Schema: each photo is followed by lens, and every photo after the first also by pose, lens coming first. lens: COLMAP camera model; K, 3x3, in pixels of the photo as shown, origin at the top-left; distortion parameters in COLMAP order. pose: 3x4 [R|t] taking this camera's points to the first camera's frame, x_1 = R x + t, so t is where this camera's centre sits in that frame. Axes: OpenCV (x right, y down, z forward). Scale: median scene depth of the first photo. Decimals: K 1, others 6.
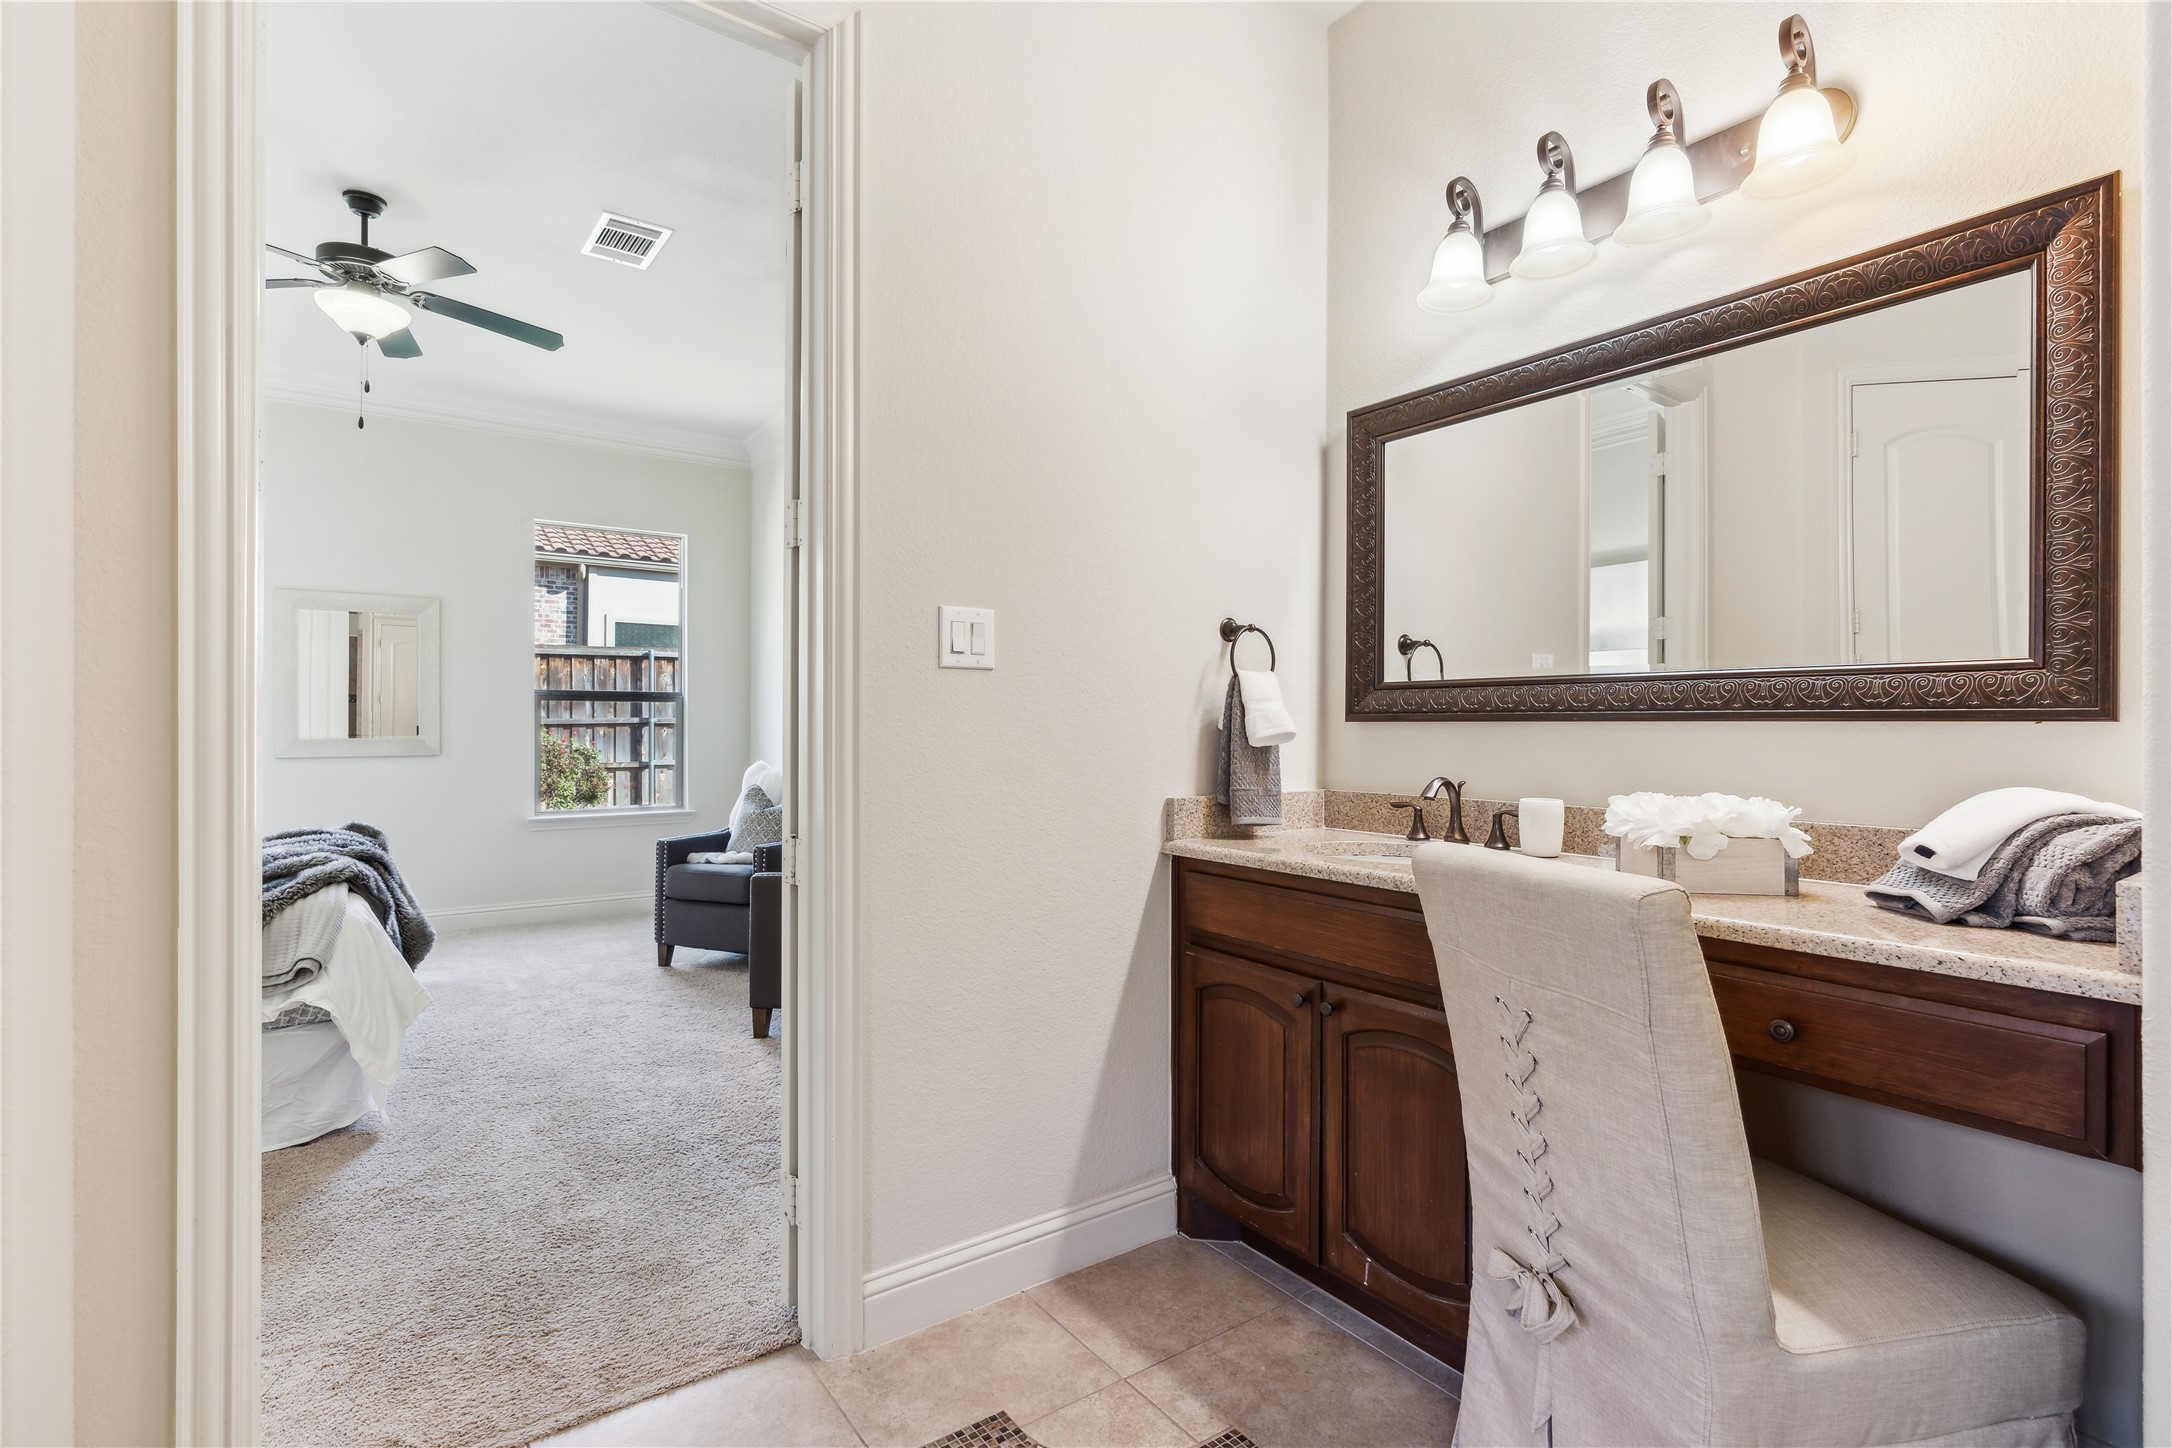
lens RADIAL K [[1003.2, 0, 1100.2], [0, 1003.2, 722.4], [0, 0, 1]] dist [-0.008347, 0.003841]
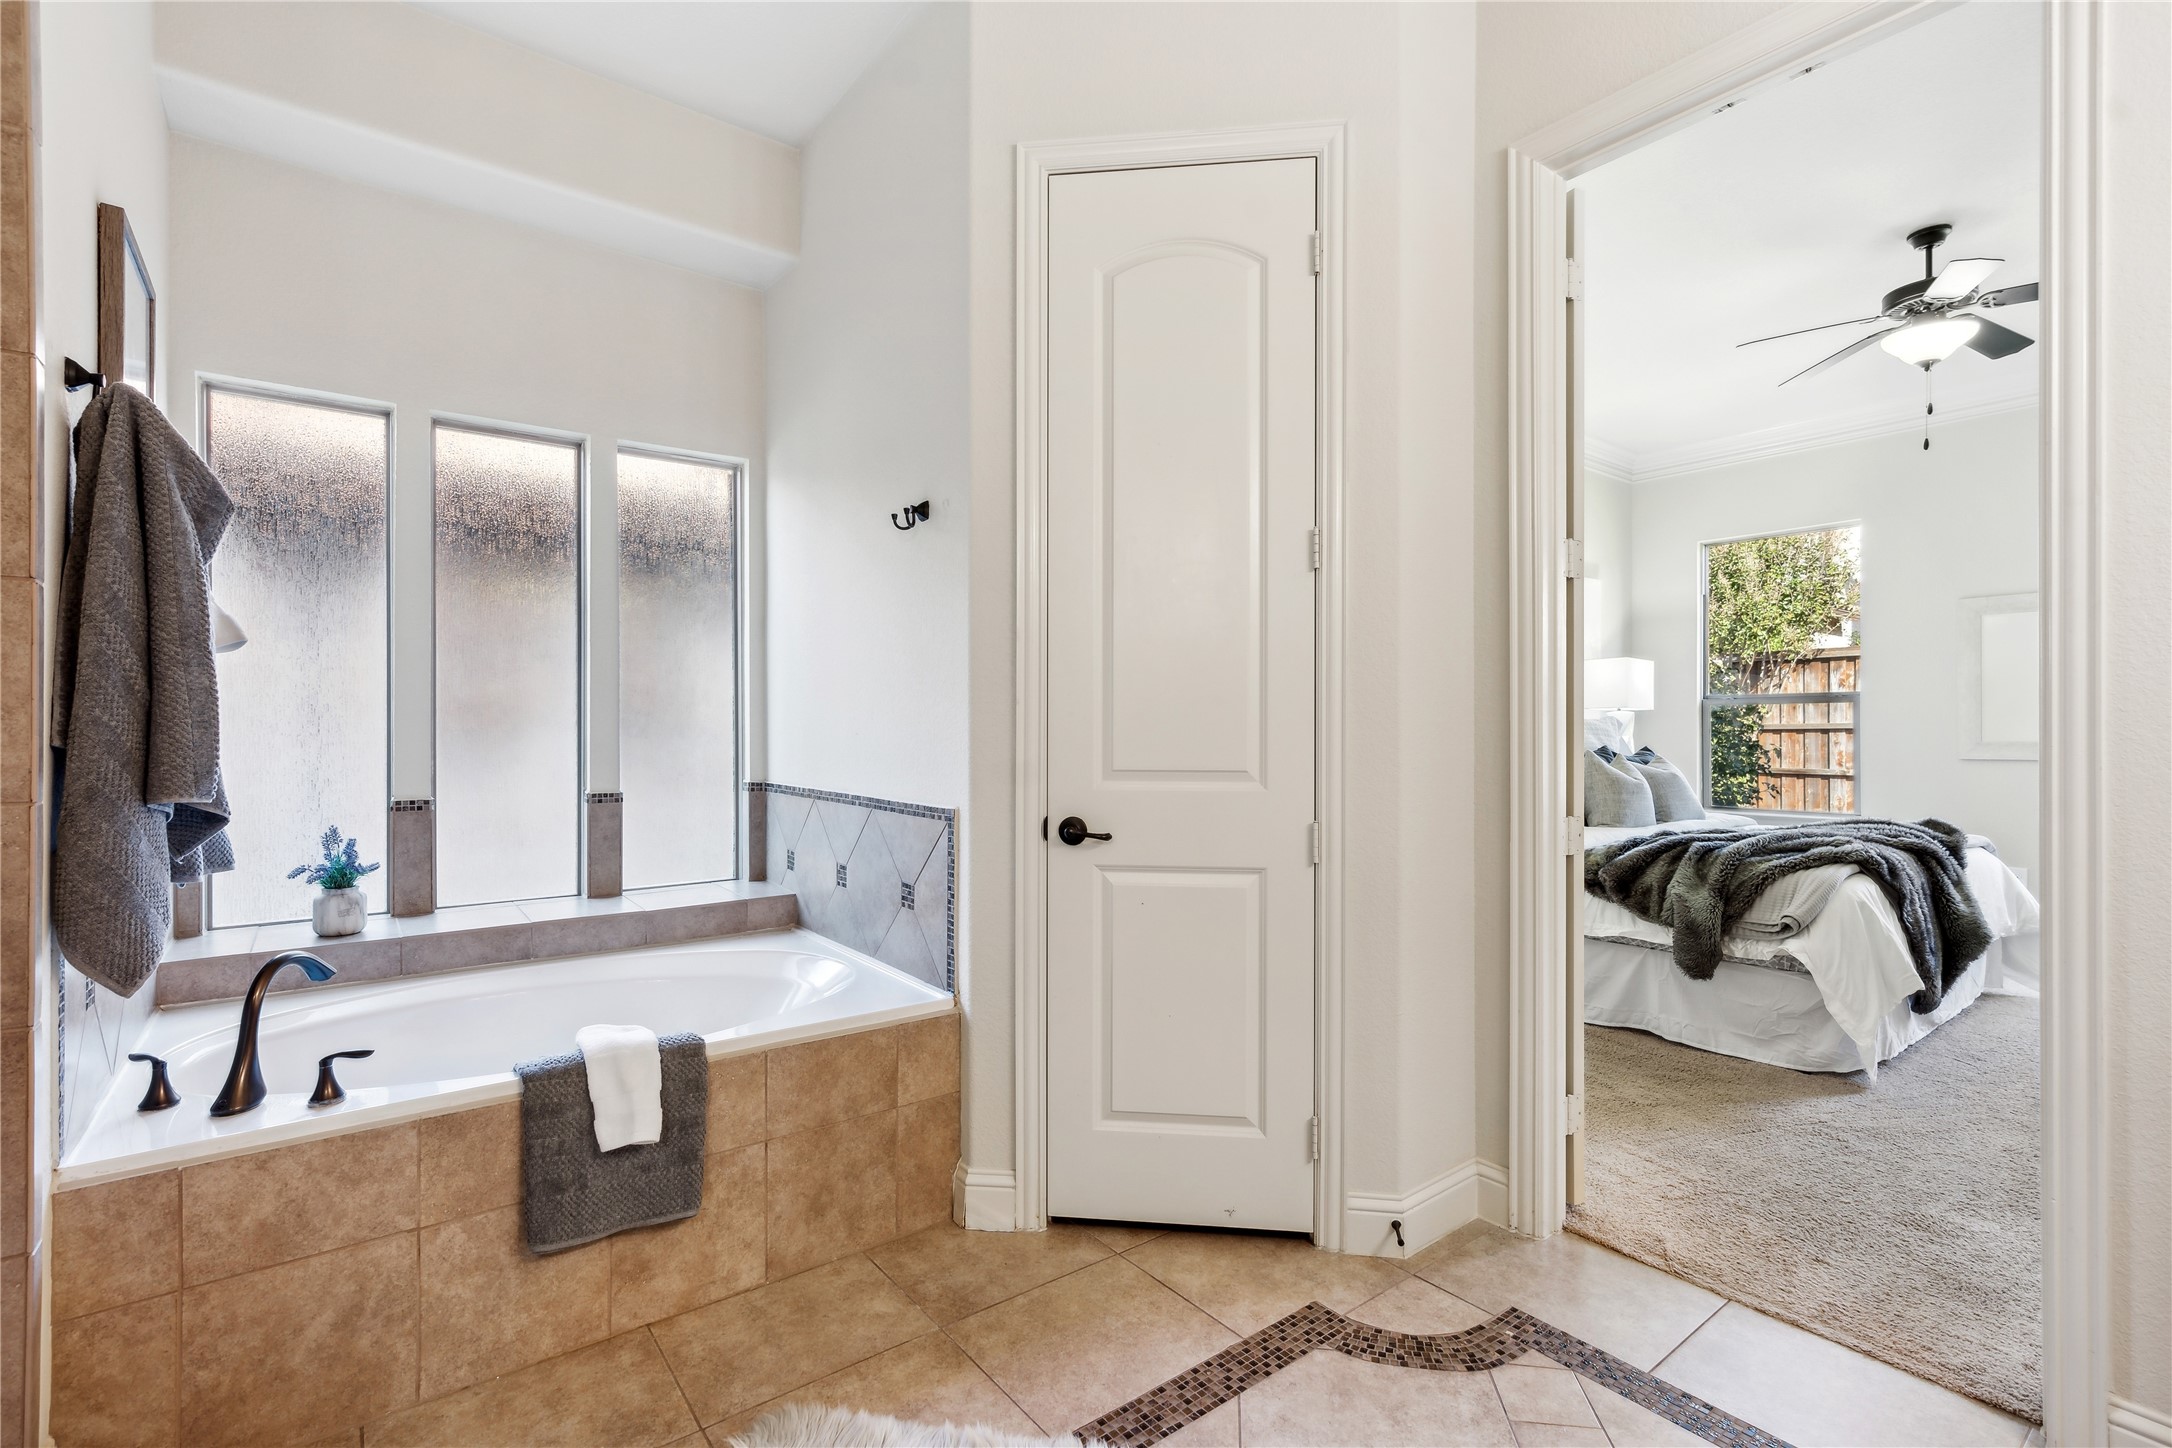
lens RADIAL K [[1003.2, 0, 1079.5], [0, 1003.2, 723.6], [0, 0, 1]] dist [-0.008347, 0.003841]
pose [[0.009867, -0.009587, -0.999905, 0.407657], [0.005408, 0.999940, -0.009534, 0.005385], [0.999937, -0.005313, 0.009918, 0.107306]]
